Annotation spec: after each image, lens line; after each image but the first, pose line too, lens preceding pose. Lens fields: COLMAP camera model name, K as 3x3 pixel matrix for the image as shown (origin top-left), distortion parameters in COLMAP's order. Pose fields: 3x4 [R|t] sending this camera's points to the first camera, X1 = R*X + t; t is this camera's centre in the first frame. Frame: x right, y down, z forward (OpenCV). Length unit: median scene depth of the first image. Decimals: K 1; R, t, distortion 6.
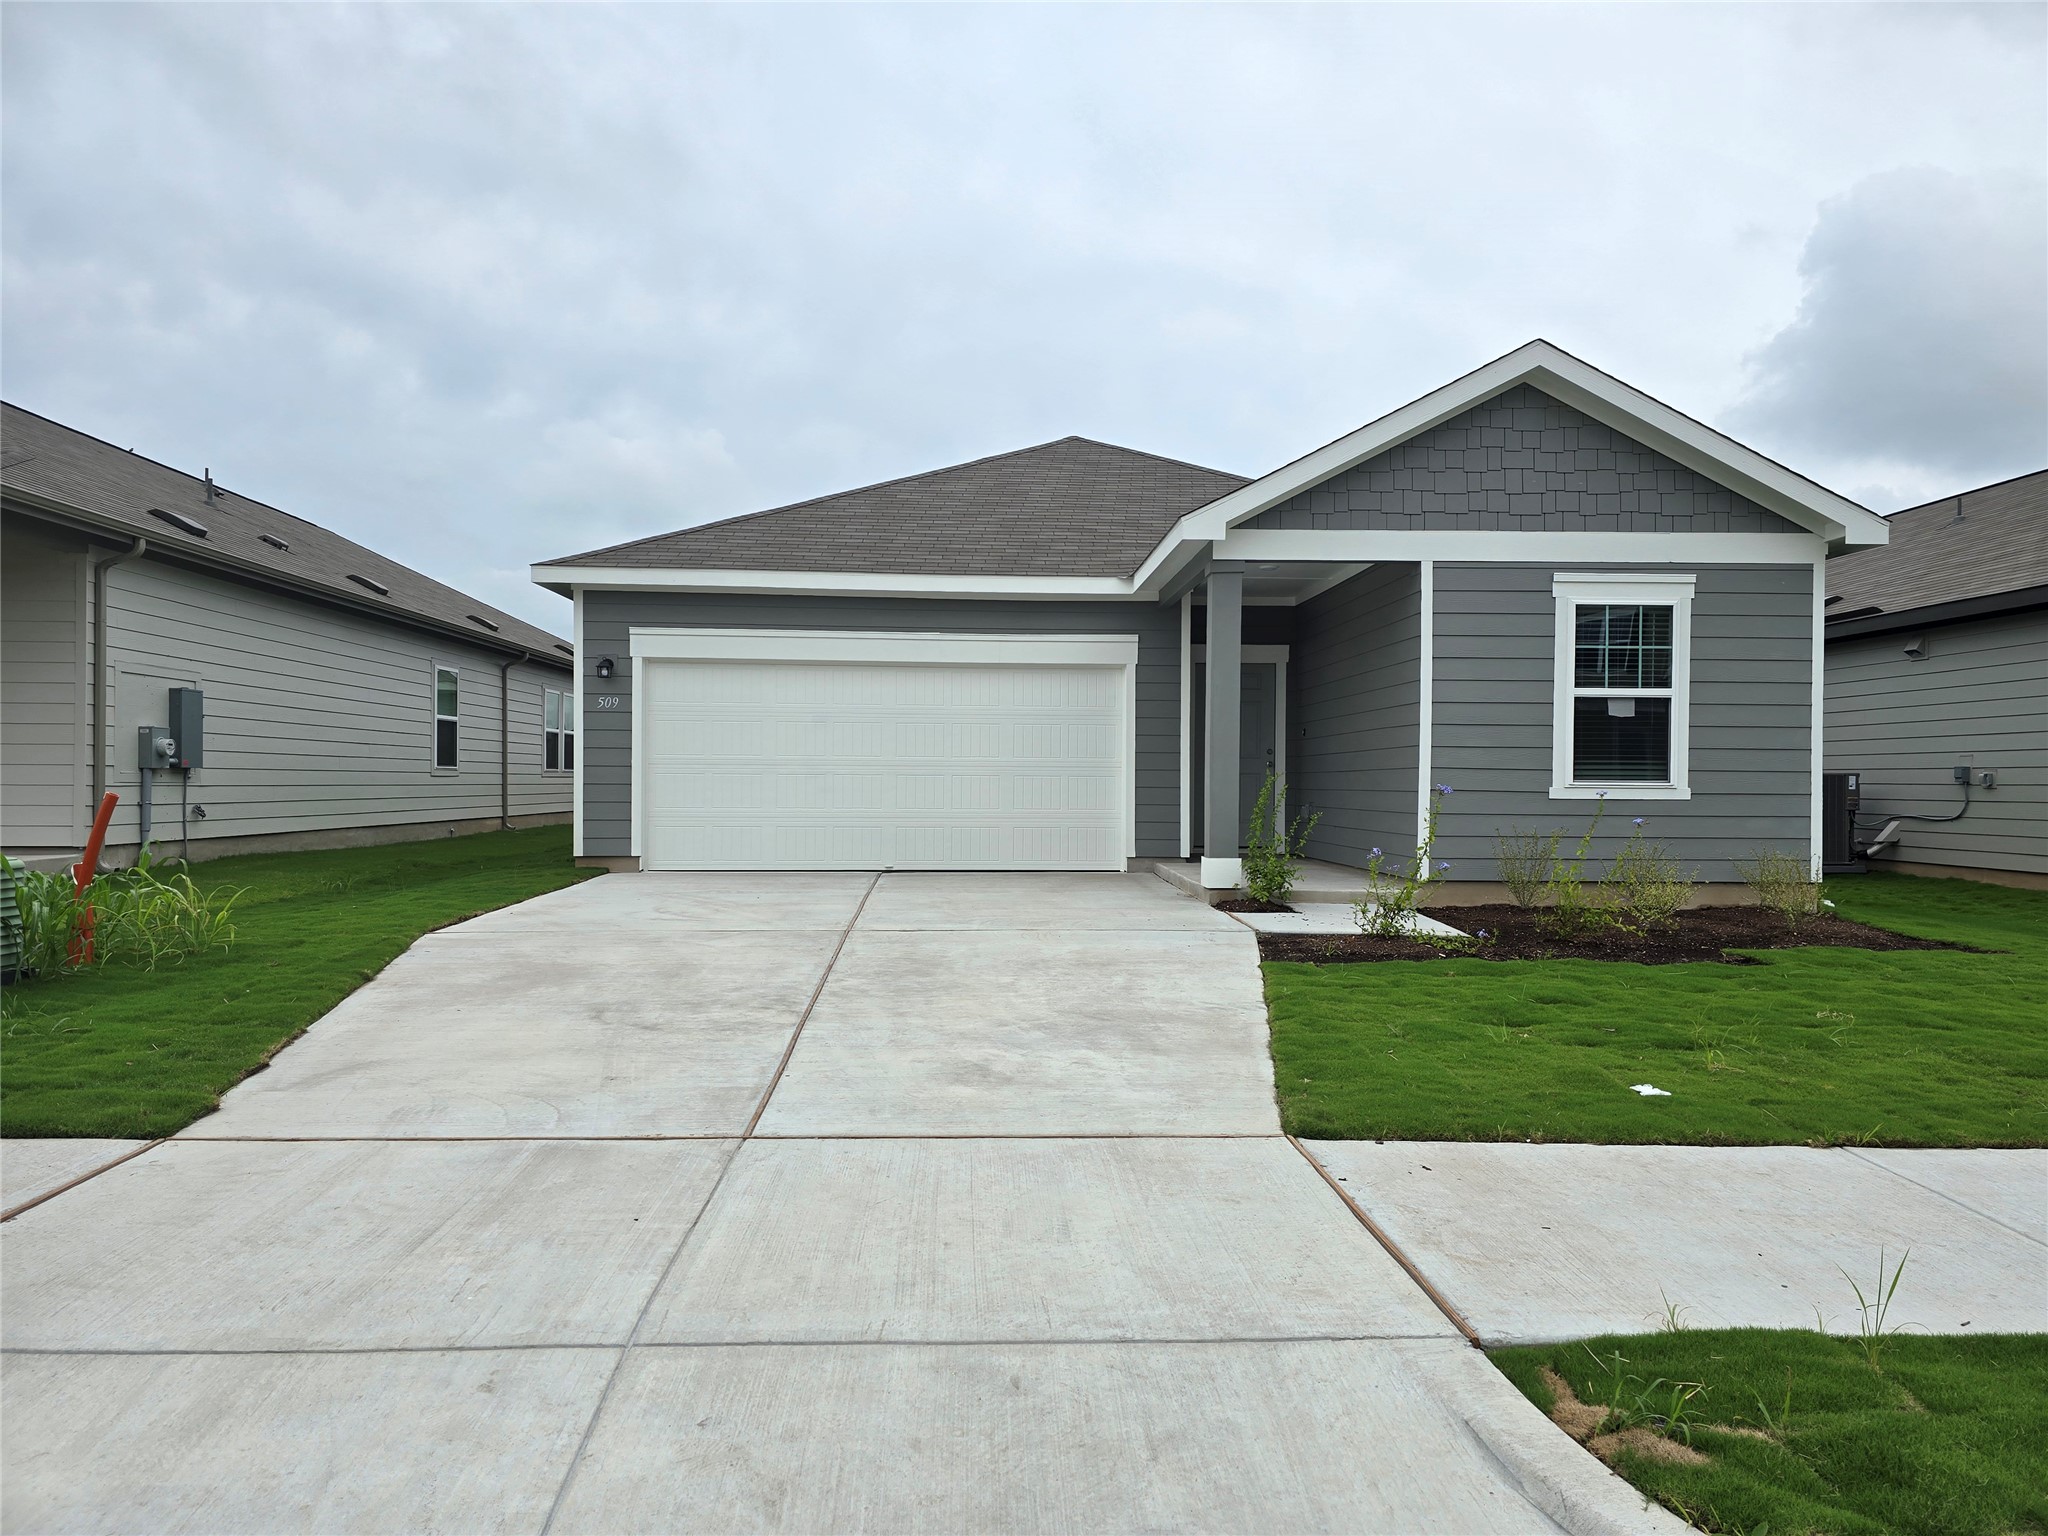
lens RADIAL K [[1363.1, 0, 1024.0], [0, 1363.1, 768.0], [0, 0, 1]] dist [0.073436, -0.064453]
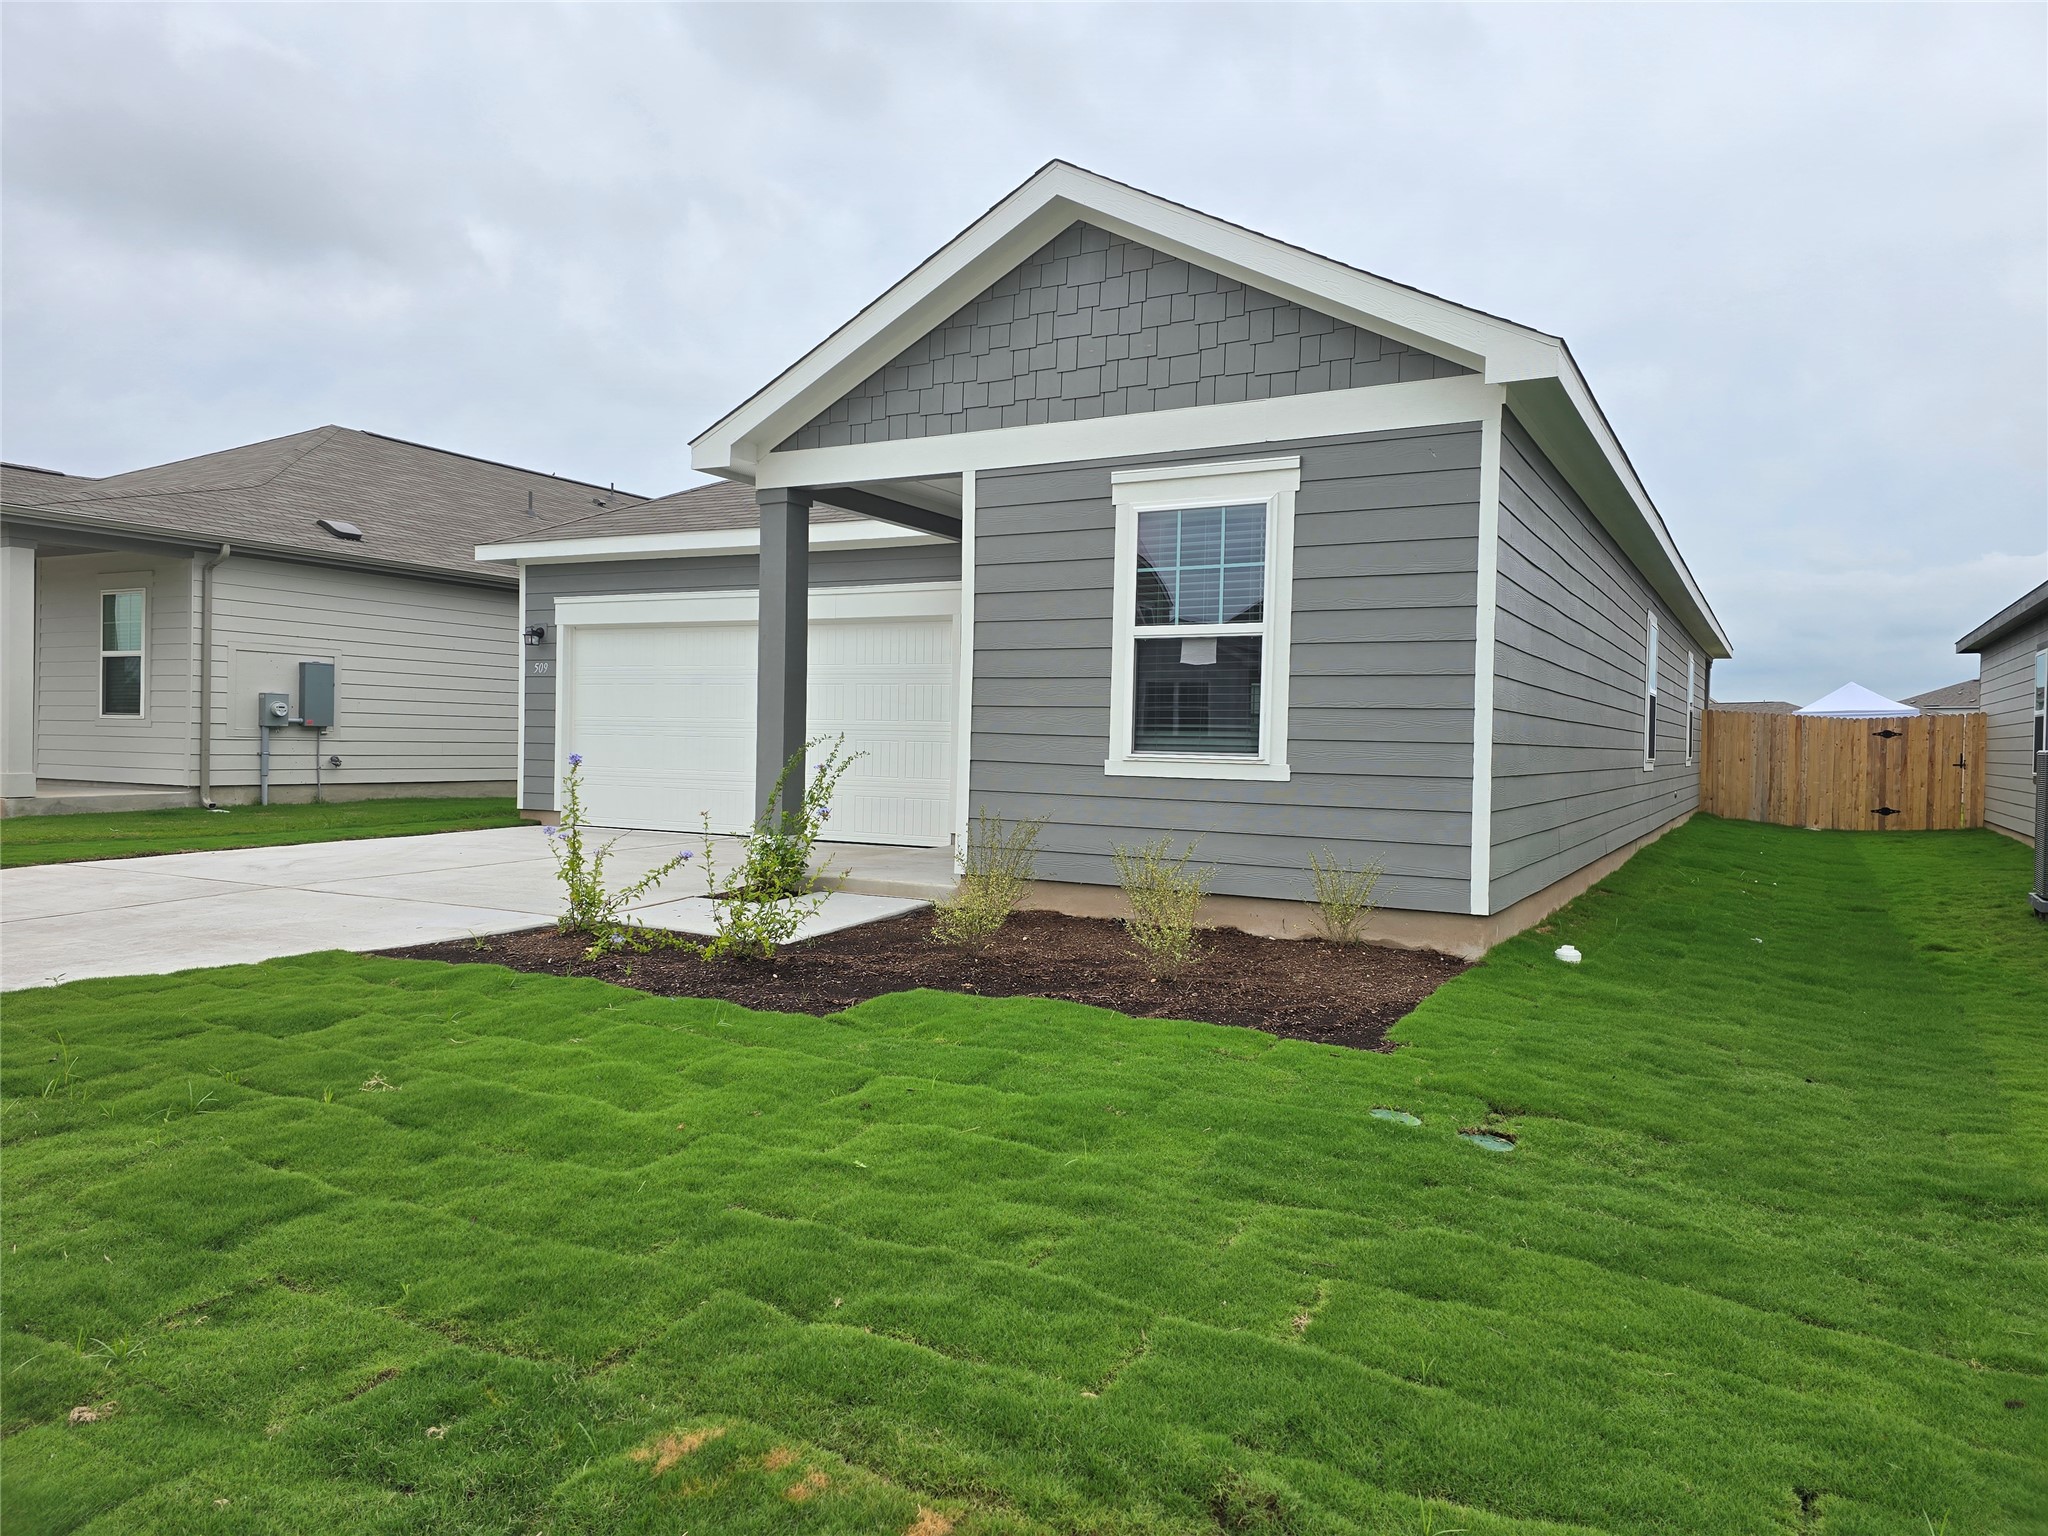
lens RADIAL K [[1363.1, 0, 1024.0], [0, 1363.1, 768.0], [0, 0, 1]] dist [0.073436, -0.064453]
pose [[0.850402, 0.021332, -0.525701, 0.732589], [-0.009340, 0.999632, 0.025454, -0.000187], [0.526051, -0.016736, 0.850288, 0.341733]]
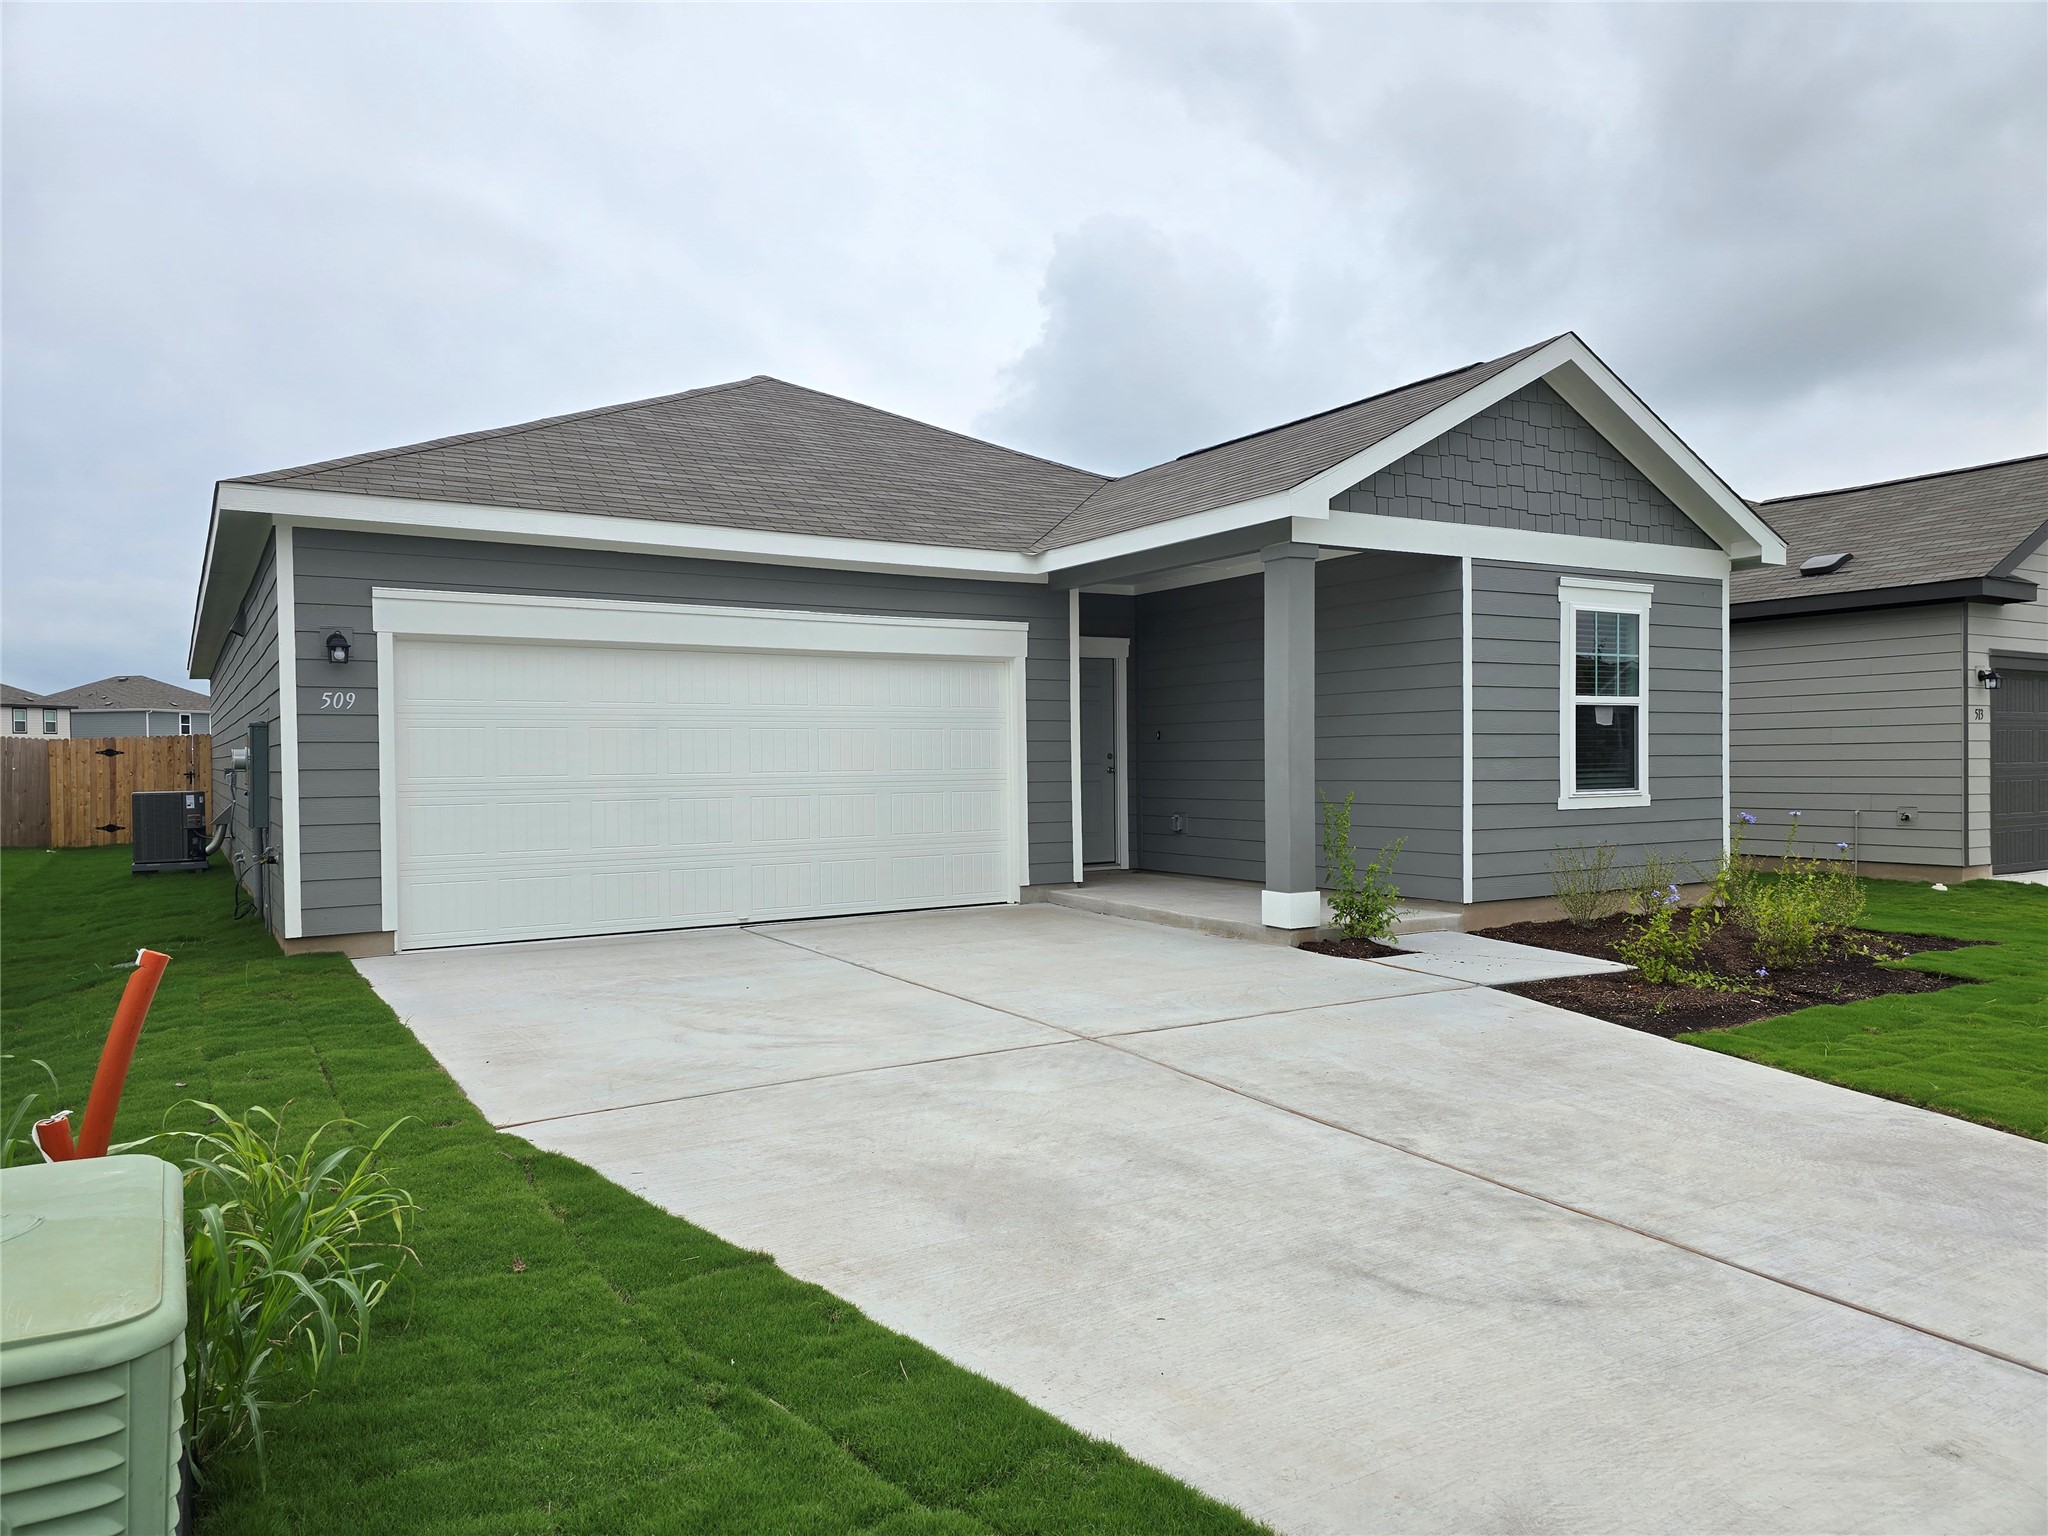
lens RADIAL K [[1363.1, 0, 1024.0], [0, 1363.1, 768.0], [0, 0, 1]] dist [0.073436, -0.064453]
pose [[0.878876, -0.019290, 0.476659, -0.408945], [0.011914, 0.999758, 0.018492, -0.029464], [-0.476901, -0.010573, 0.878894, 0.325319]]
